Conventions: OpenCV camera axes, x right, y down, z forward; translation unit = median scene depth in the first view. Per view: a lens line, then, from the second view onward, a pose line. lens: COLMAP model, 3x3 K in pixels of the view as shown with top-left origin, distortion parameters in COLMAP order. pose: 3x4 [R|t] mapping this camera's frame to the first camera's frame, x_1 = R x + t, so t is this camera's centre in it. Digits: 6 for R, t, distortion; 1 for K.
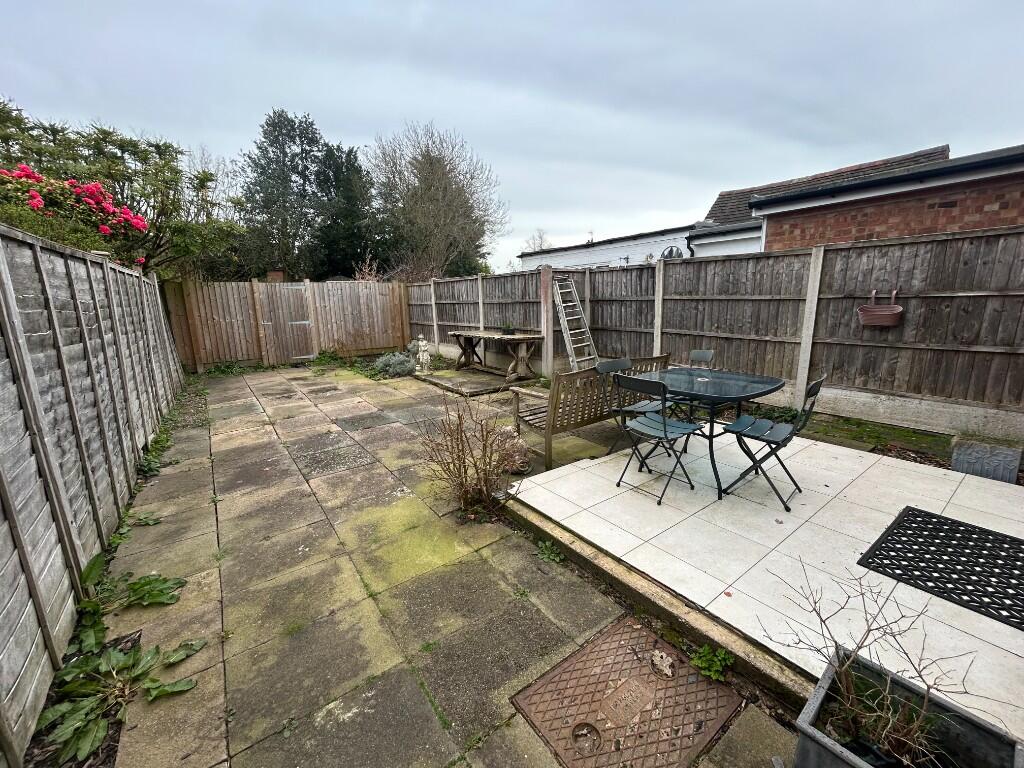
lens RADIAL K [[413.4, 0, 511.3], [0, 413.4, 382.4], [0, 0, 1]] dist [-0.000608, -0.000025]
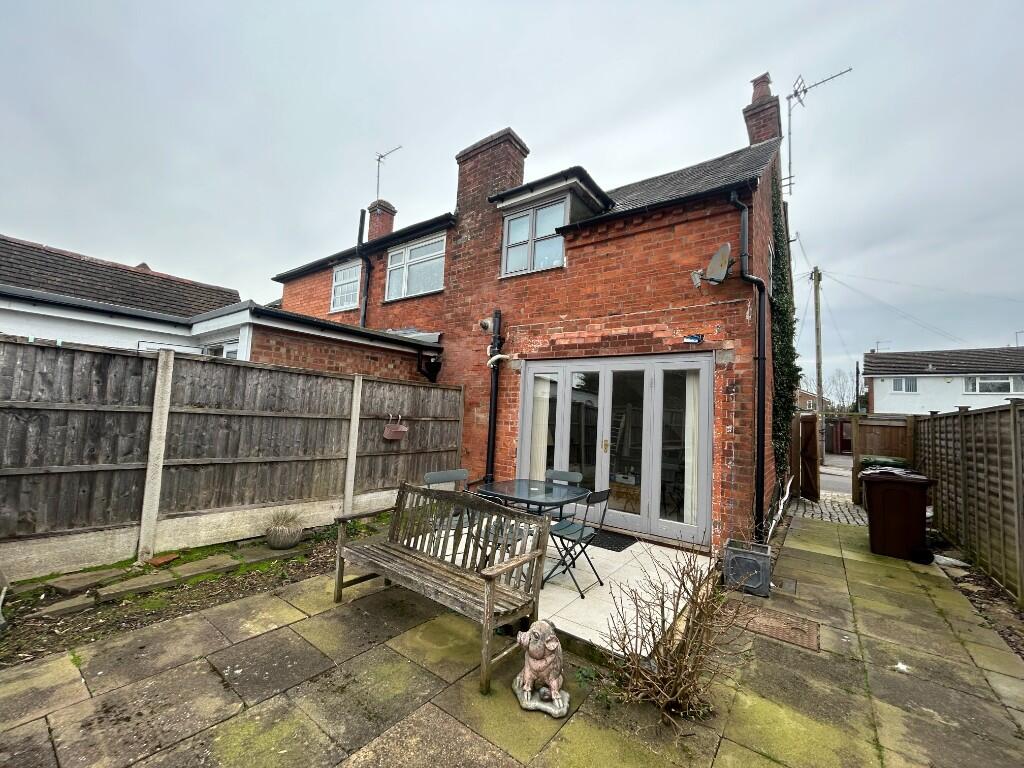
lens RADIAL K [[413.4, 0, 511.3], [0, 413.4, 382.4], [0, 0, 1]] dist [-0.000608, -0.000025]
pose [[-0.292332, 0.084484, 0.952578, -0.446728], [0.149135, 0.987931, -0.041852, -0.169352], [-0.944617, 0.129828, -0.301403, 0.826196]]
